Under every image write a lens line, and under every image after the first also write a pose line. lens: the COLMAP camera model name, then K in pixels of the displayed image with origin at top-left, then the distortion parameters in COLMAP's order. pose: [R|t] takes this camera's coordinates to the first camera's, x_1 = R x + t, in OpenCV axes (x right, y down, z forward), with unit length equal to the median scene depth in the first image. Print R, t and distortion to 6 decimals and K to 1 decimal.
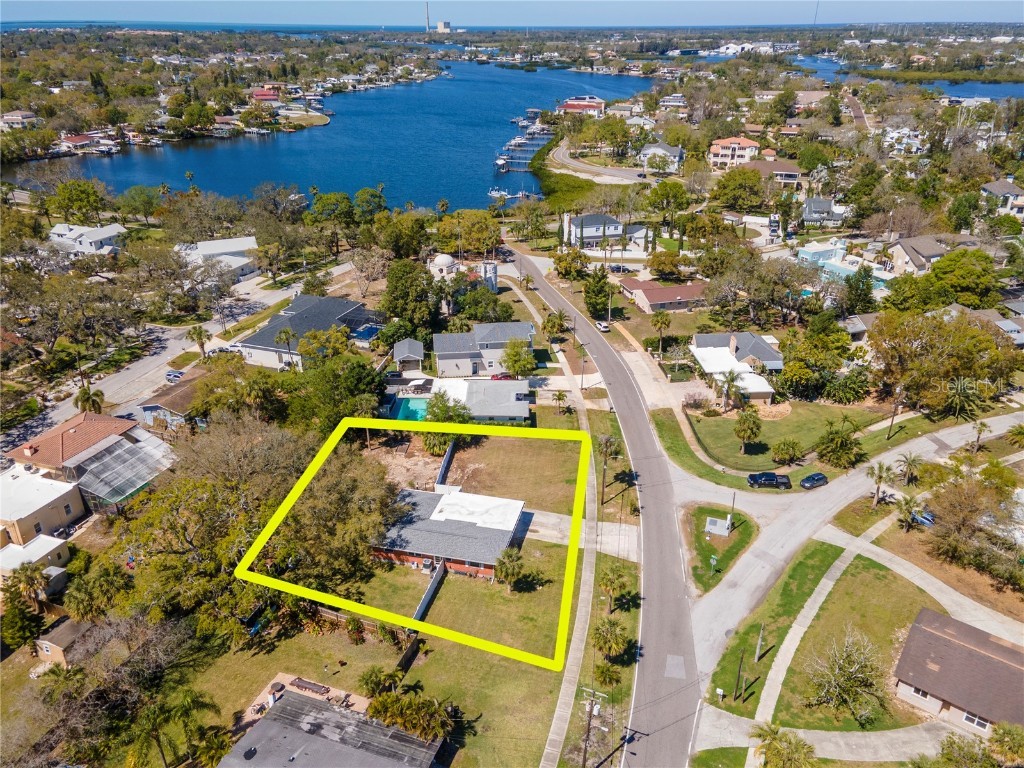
lens RADIAL K [[760.2, 0, 514.9], [0, 760.2, 385.9], [0, 0, 1]] dist [0.043379, 0.007463]
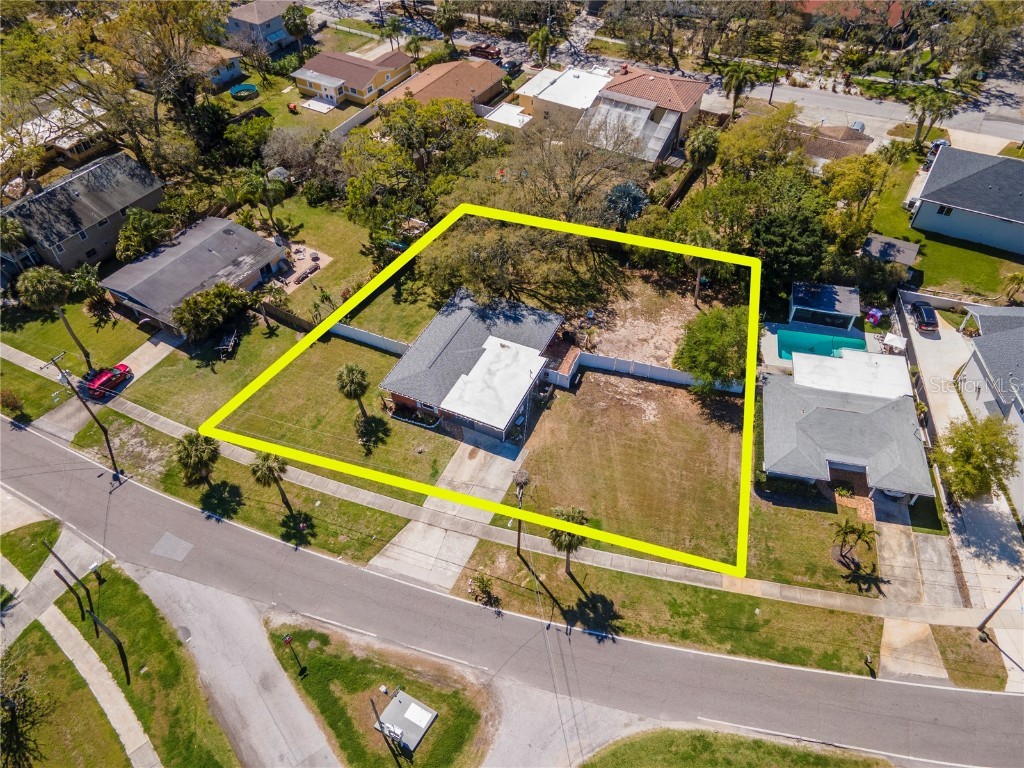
lens RADIAL K [[740.7, 0, 518.2], [0, 740.7, 381.7], [0, 0, 1]] dist [0.051597, 0.004489]
pose [[-0.192017, 0.705166, -0.682547, 0.300802], [-0.412049, 0.573289, 0.708206, -0.243658], [0.890699, 0.417231, 0.180481, 0.595500]]
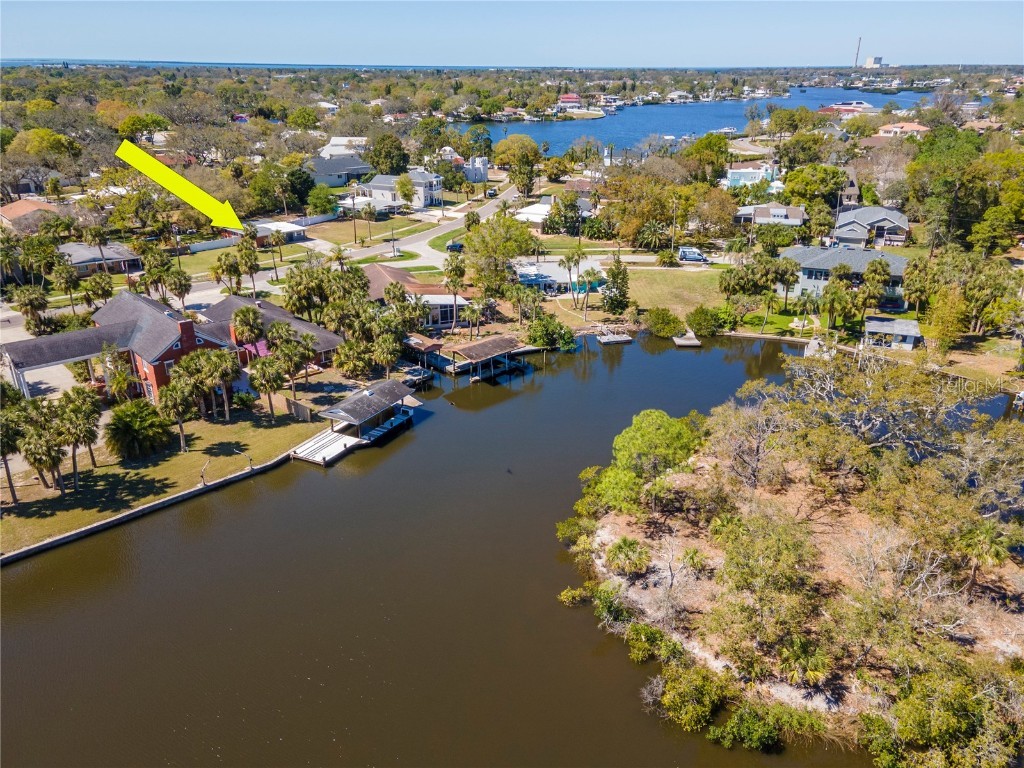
lens RADIAL K [[760.2, 0, 514.9], [0, 760.2, 385.9], [0, 0, 1]] dist [0.043379, 0.007463]
pose [[0.871011, 0.192767, -0.451864, 0.872061], [-0.213160, 0.976999, 0.005906, 0.266848], [0.442609, 0.091175, 0.892067, -0.211883]]
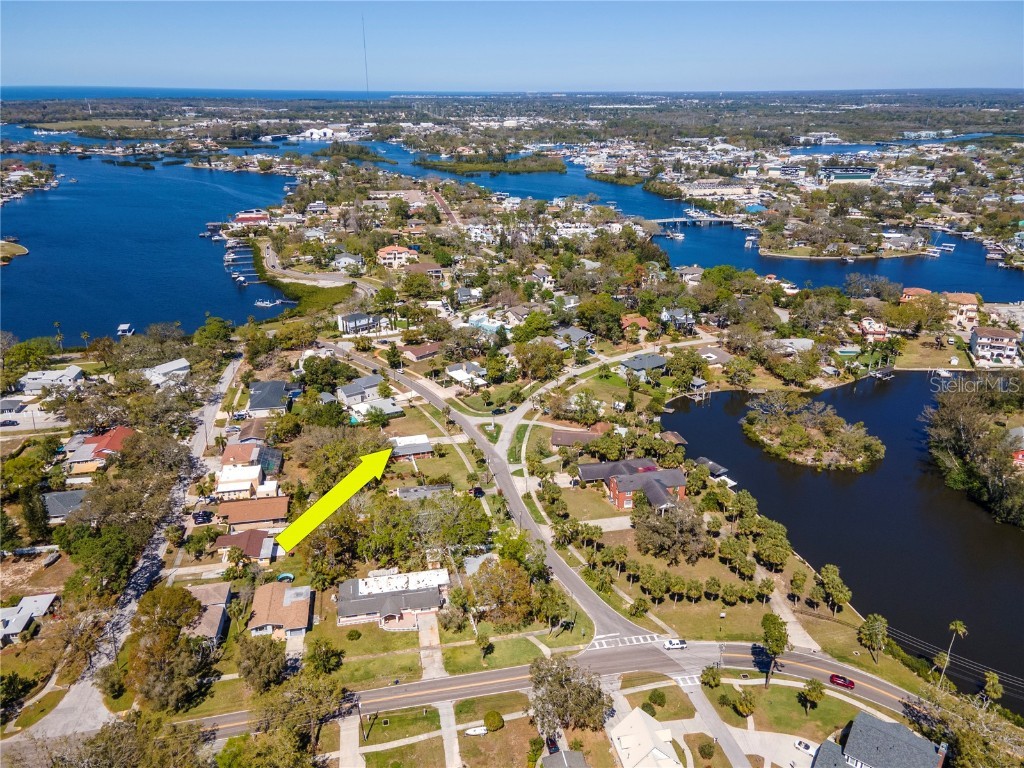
lens RADIAL K [[737.8, 0, 517.2], [0, 737.8, 387.2], [0, 0, 1]] dist [0.025745, 0.039855]
pose [[0.861806, -0.188117, 0.471065, -0.629092], [0.214361, 0.976752, -0.002111, 0.042311], [-0.459716, 0.102797, 0.882096, -1.030095]]
